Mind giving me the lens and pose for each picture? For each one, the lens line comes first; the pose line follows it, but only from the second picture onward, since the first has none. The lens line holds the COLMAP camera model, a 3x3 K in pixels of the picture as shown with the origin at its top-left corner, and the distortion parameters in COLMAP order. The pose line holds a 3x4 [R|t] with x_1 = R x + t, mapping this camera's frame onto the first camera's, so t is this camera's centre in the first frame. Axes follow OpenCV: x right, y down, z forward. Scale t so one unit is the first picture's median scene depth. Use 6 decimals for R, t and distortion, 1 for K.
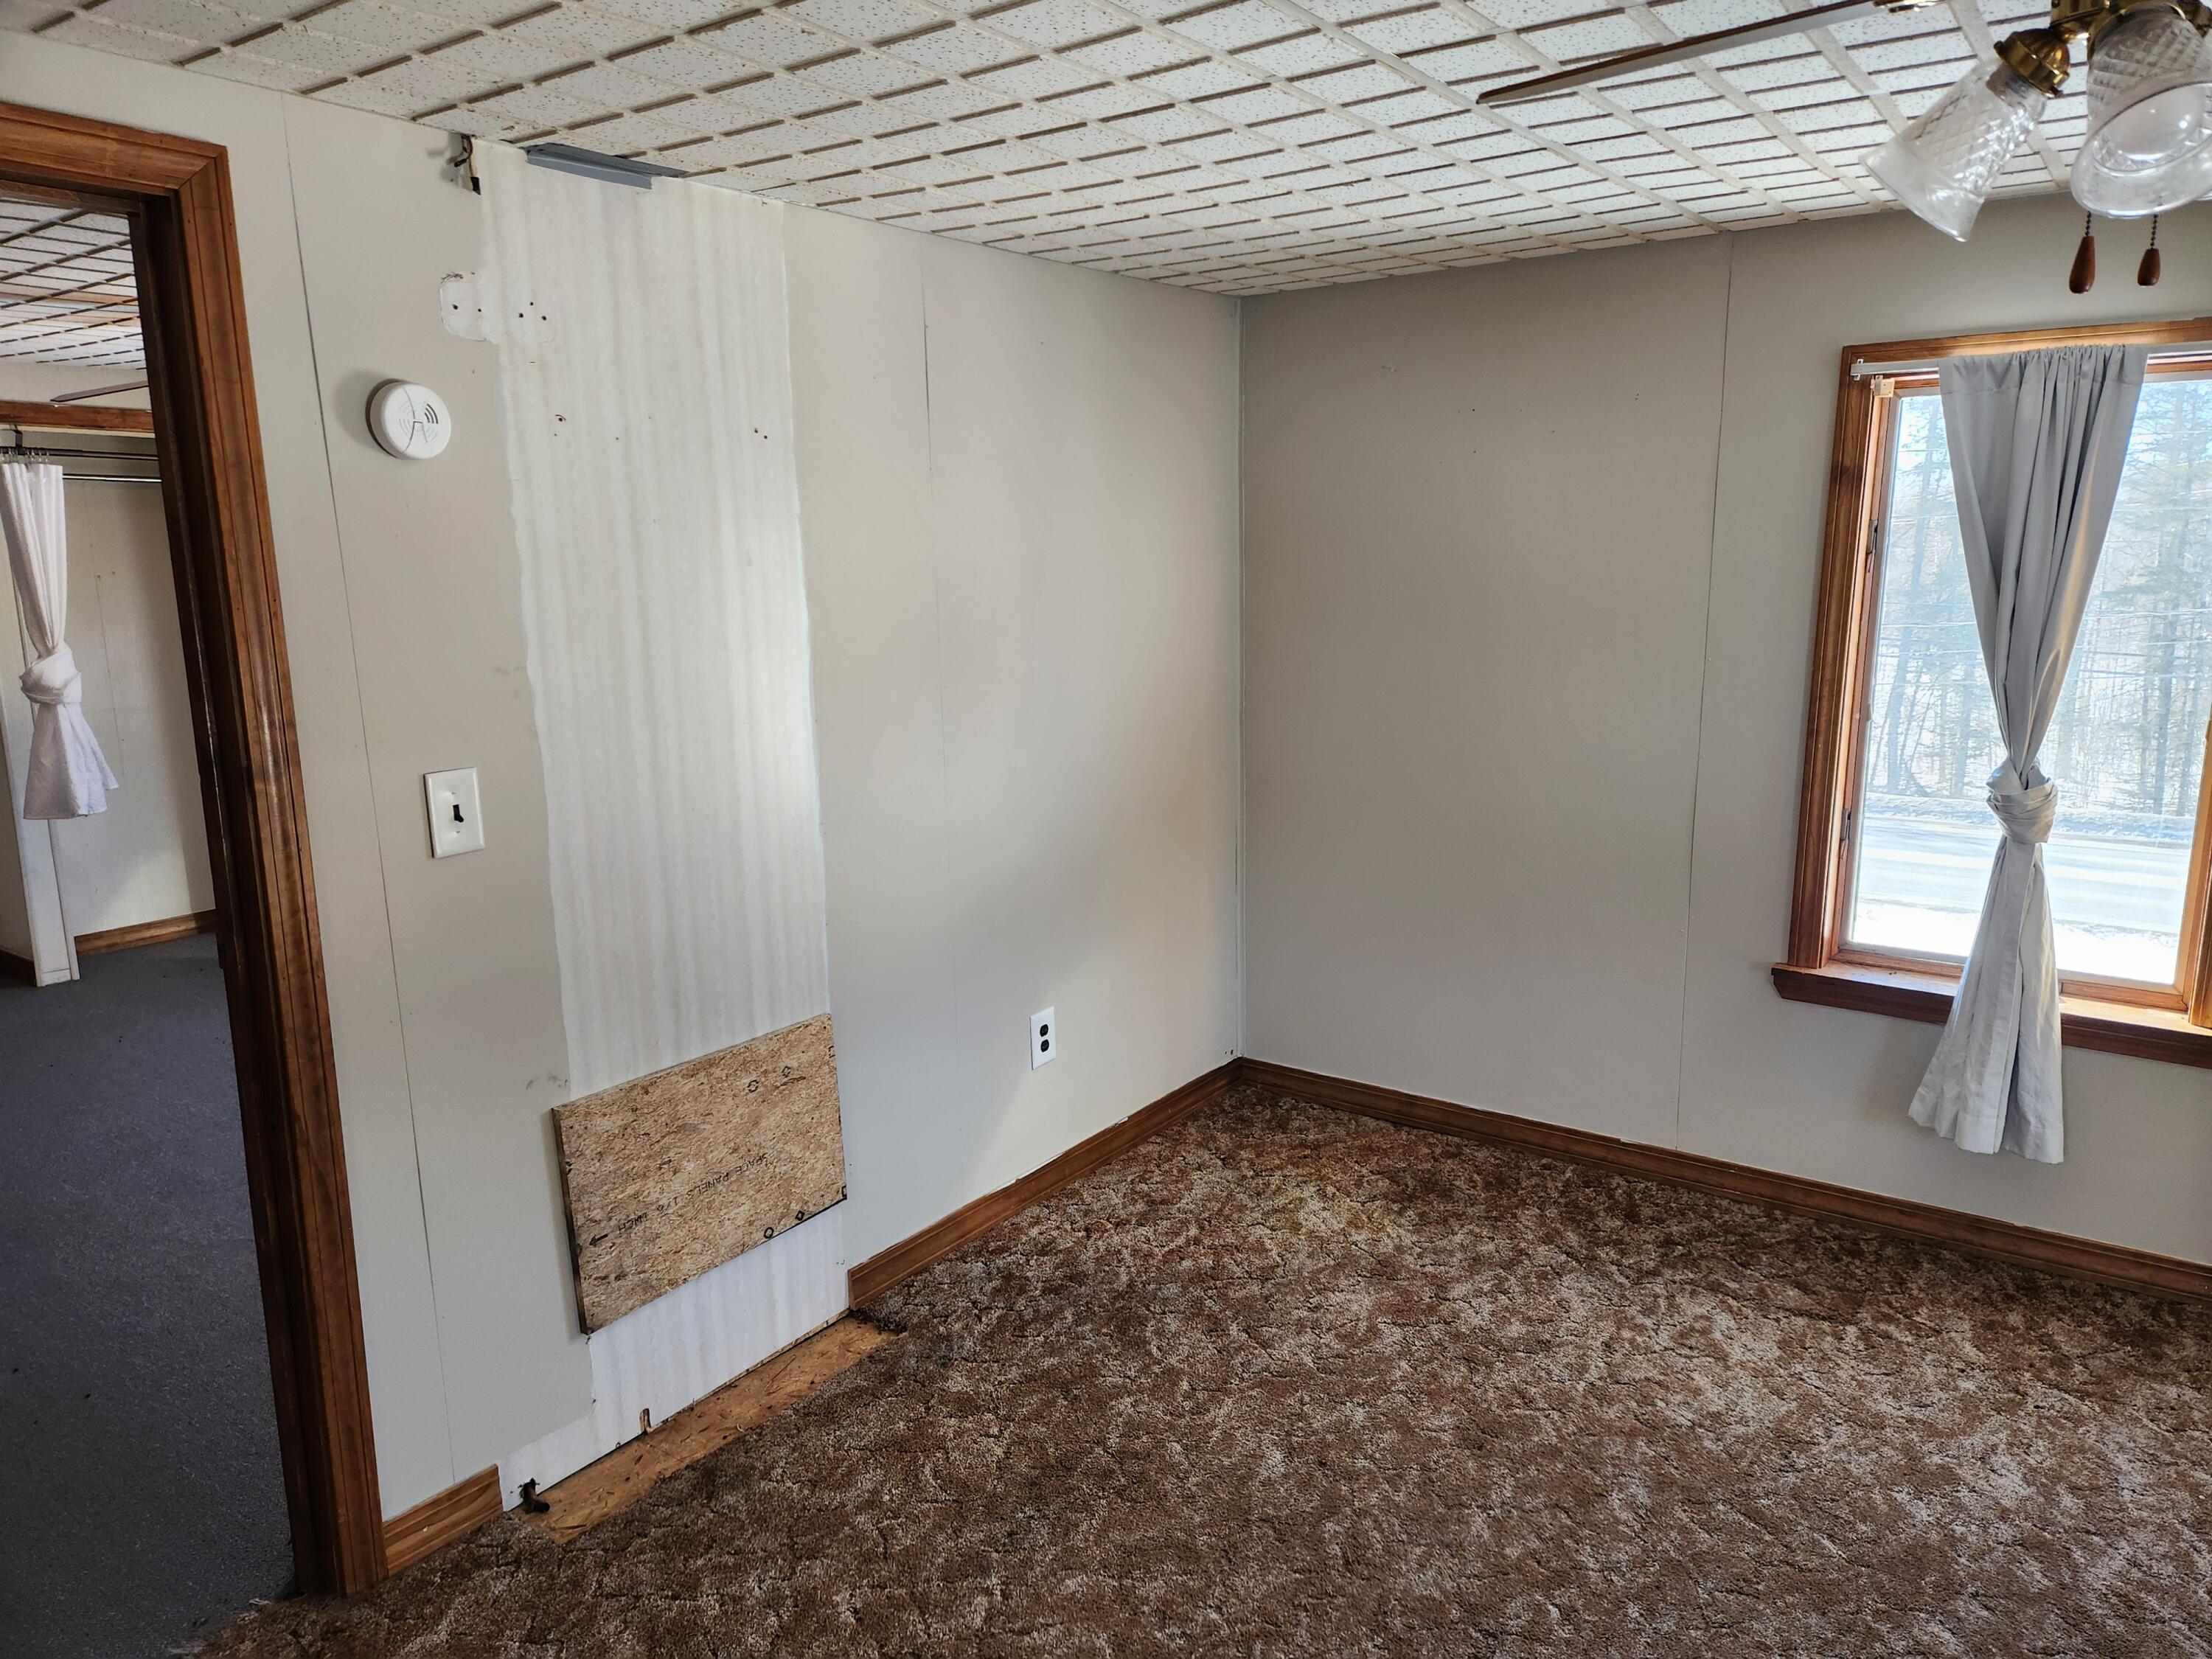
lens RADIAL K [[1483.5, 0, 1100.6], [0, 1483.5, 841.1], [0, 0, 1]] dist [0.095865, -0.087550]
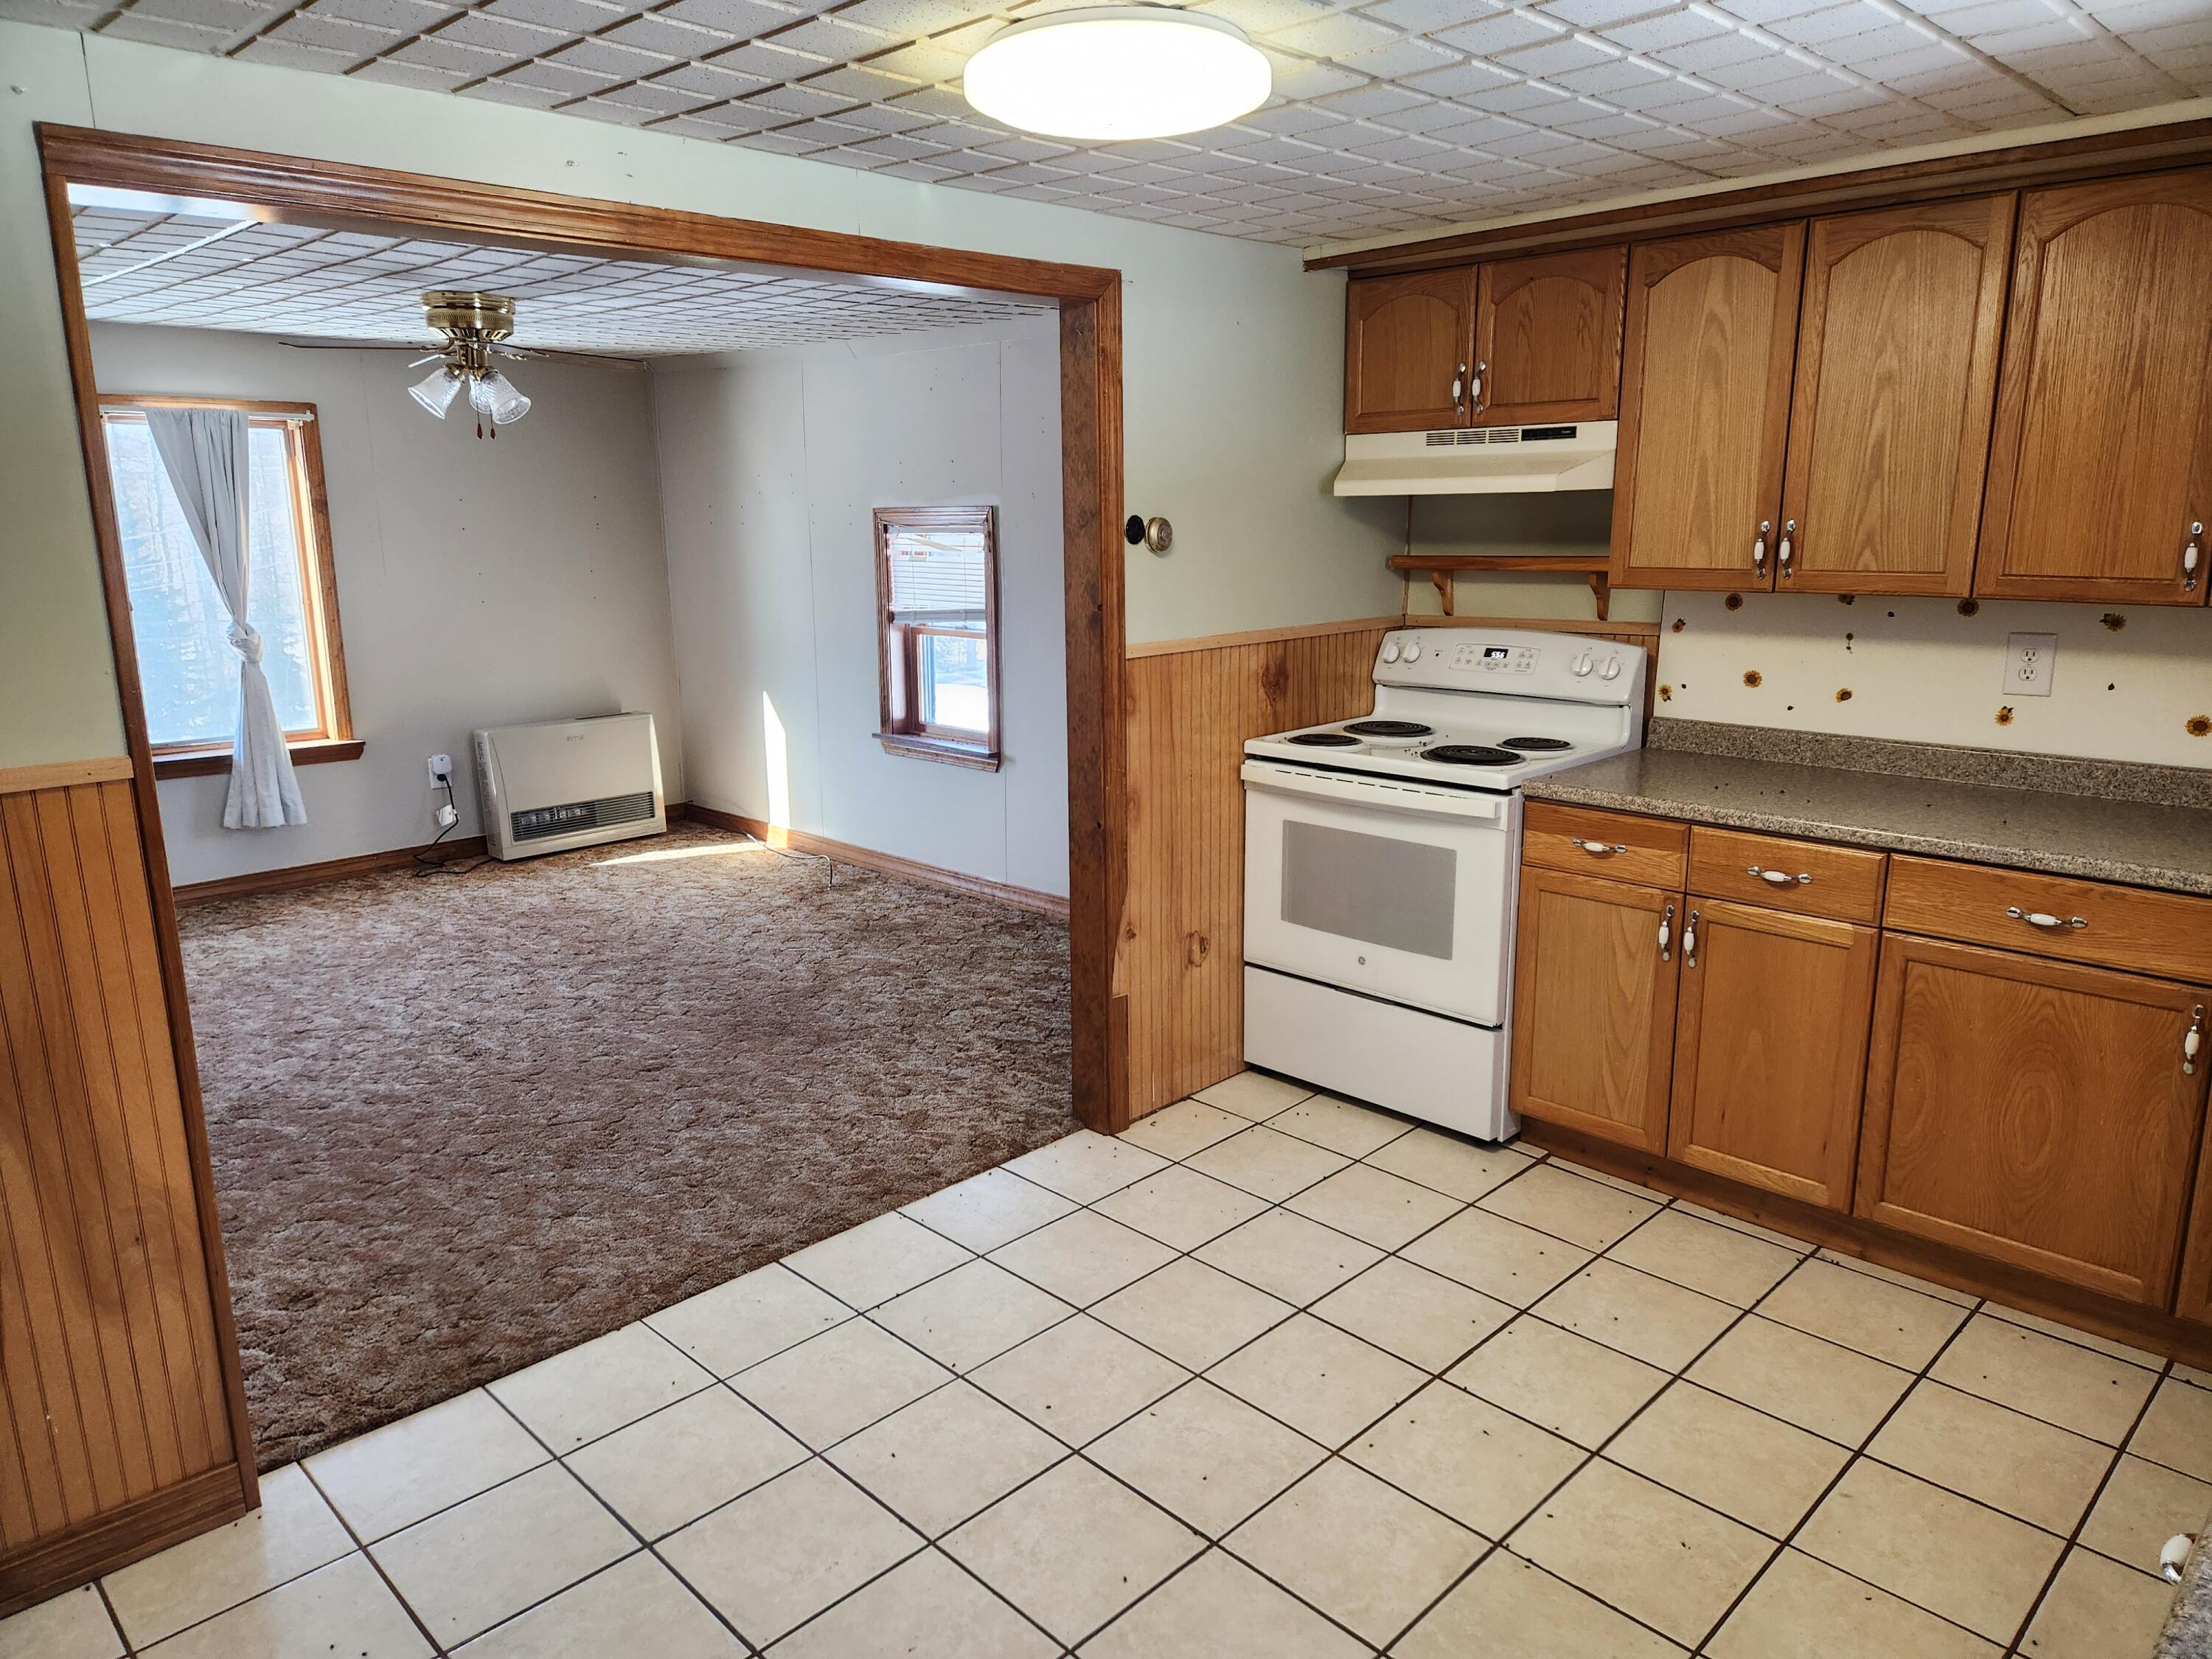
lens RADIAL K [[1483.5, 0, 1100.6], [0, 1483.5, 841.1], [0, 0, 1]] dist [0.095865, -0.087550]
pose [[0.169947, -0.215183, 0.961673, -1.125370], [0.196093, 0.963737, 0.180991, 0.082311], [-0.965746, 0.157818, 0.205981, -0.414402]]
